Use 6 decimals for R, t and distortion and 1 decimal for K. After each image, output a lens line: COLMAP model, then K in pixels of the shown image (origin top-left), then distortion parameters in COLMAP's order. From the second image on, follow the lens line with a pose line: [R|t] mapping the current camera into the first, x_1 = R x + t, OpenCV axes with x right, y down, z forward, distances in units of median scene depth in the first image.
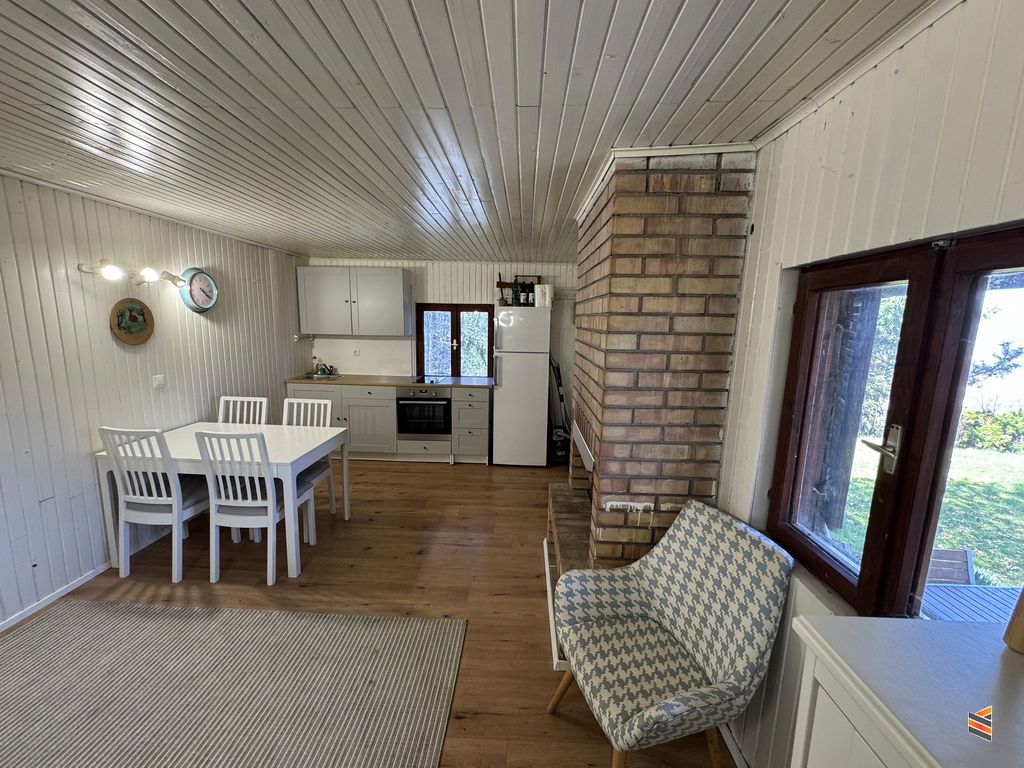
lens RADIAL K [[400.8, 0, 512.8], [0, 400.8, 391.2], [0, 0, 1]] dist [0.000819, 0.000008]
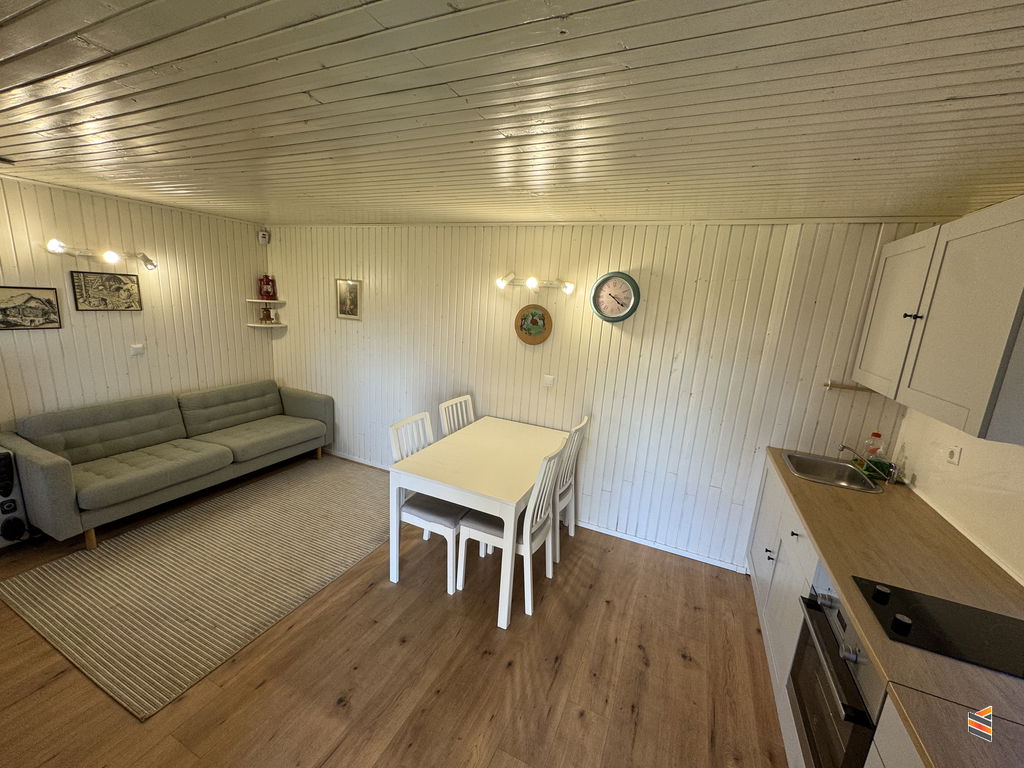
lens RADIAL K [[400.8, 0, 512.8], [0, 400.8, 391.2], [0, 0, 1]] dist [0.000819, 0.000008]
pose [[-0.383304, 0.166617, -0.908469, 0.166871], [-0.236163, 0.933218, 0.270799, -0.297026], [0.892919, 0.318345, -0.318357, 1.390685]]
